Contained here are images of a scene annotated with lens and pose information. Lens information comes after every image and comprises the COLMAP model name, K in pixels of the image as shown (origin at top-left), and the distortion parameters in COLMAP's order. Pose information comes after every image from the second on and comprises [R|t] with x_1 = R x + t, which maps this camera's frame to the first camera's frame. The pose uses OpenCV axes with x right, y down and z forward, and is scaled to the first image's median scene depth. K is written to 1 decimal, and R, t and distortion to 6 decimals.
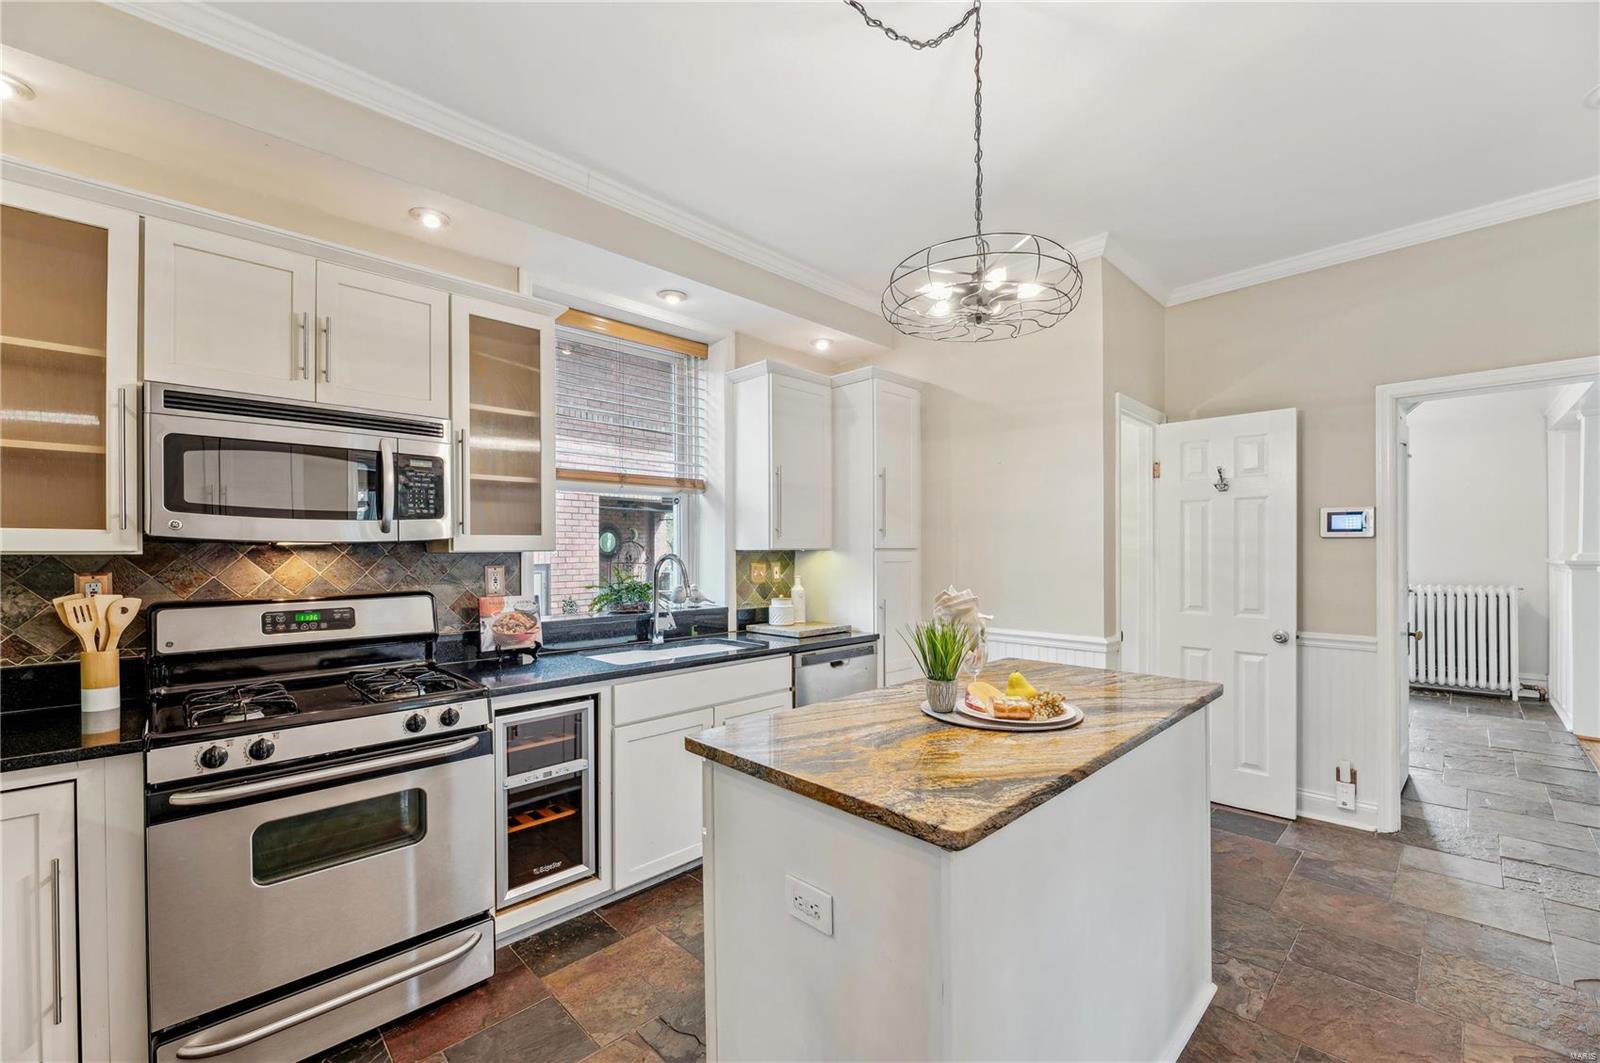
lens RADIAL K [[656.4, 0, 810.8], [0, 656.4, 544.9], [0, 0, 1]] dist [-0.000375, -0.000577]
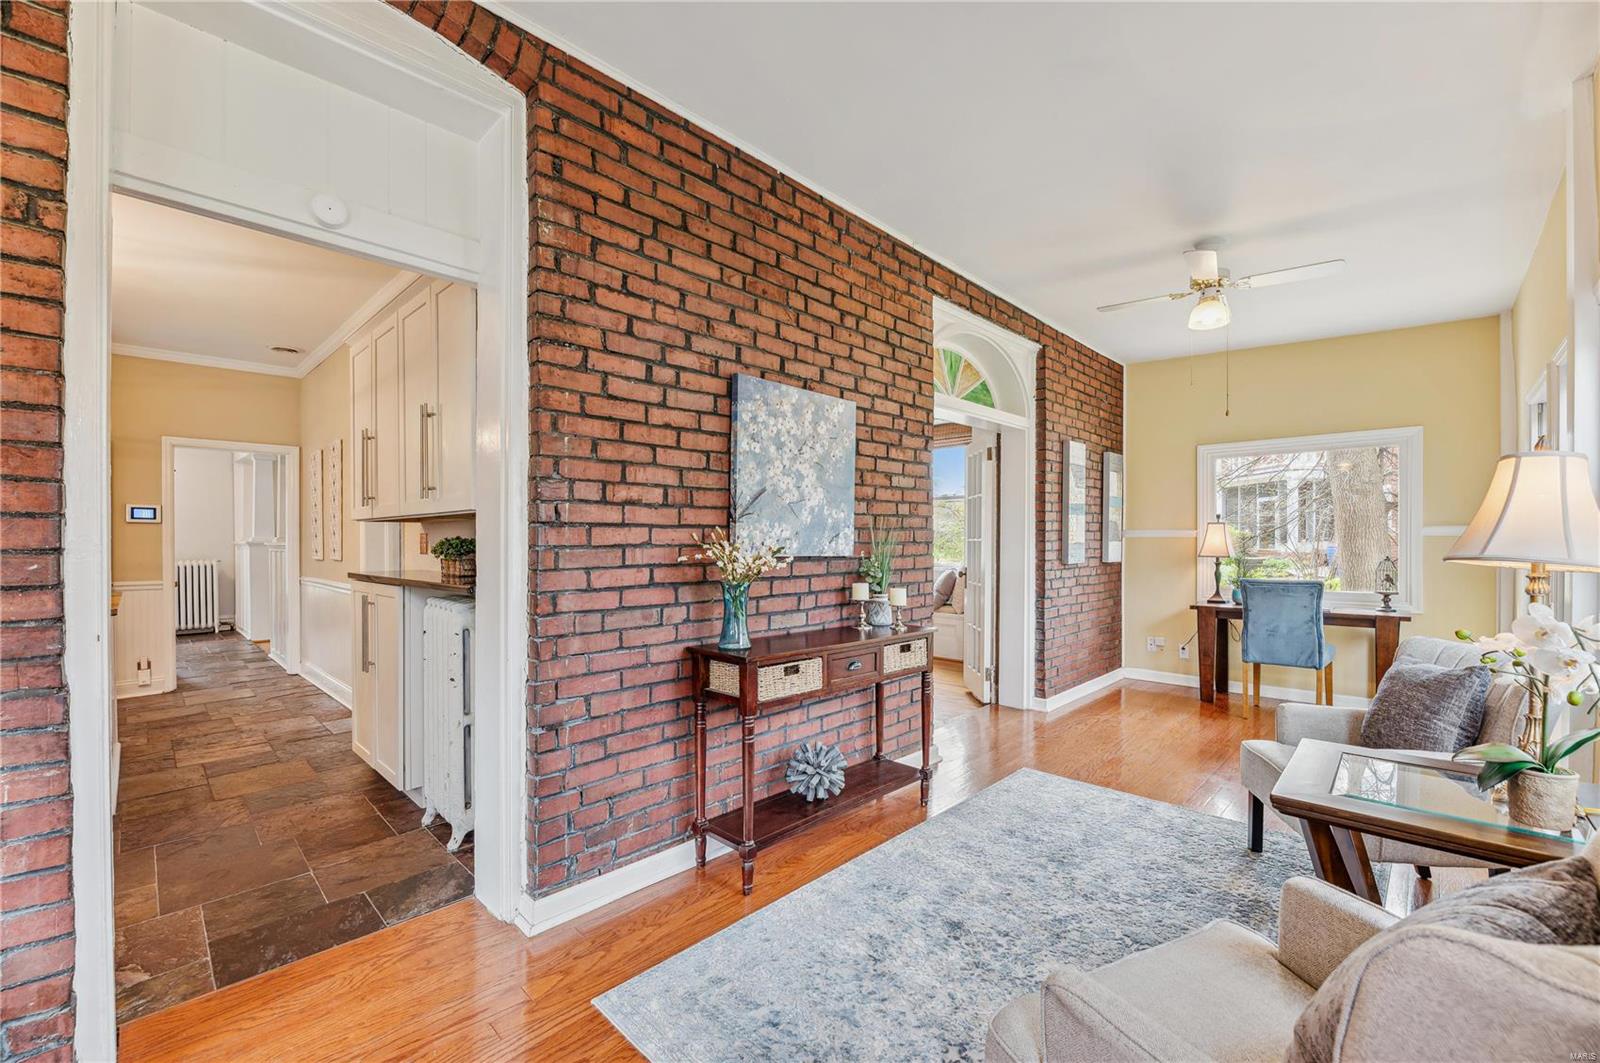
lens RADIAL K [[656.4, 0, 804.6], [0, 656.4, 546.4], [0, 0, 1]] dist [-0.000375, -0.000577]
pose [[-0.012581, -0.006674, 0.999899, -0.502875], [0.000852, 0.999977, 0.006686, 0.022617], [-0.999920, 0.000936, -0.012575, -0.380541]]
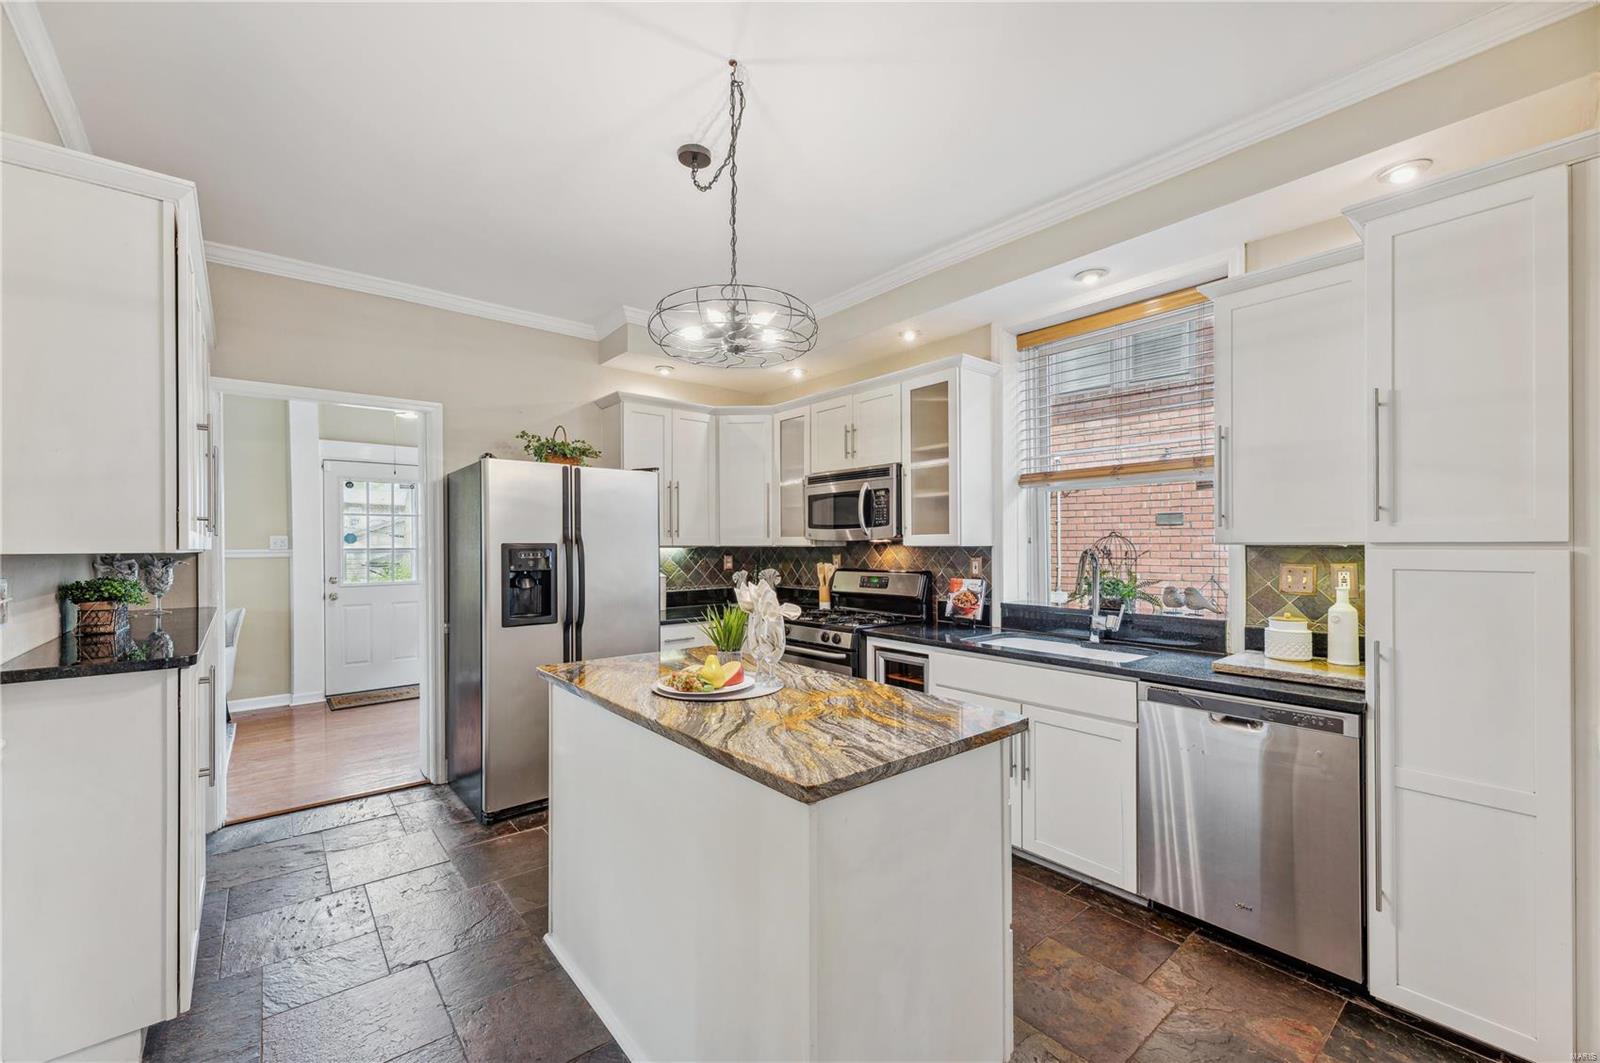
lens RADIAL K [[656.4, 0, 809.2], [0, 656.4, 544.8], [0, 0, 1]] dist [-0.000375, -0.000577]
pose [[-0.094898, 0.002113, -0.995485, 1.097841], [0.010285, 0.999946, 0.001142, 0.003938], [0.995434, -0.010130, -0.094915, 0.976887]]
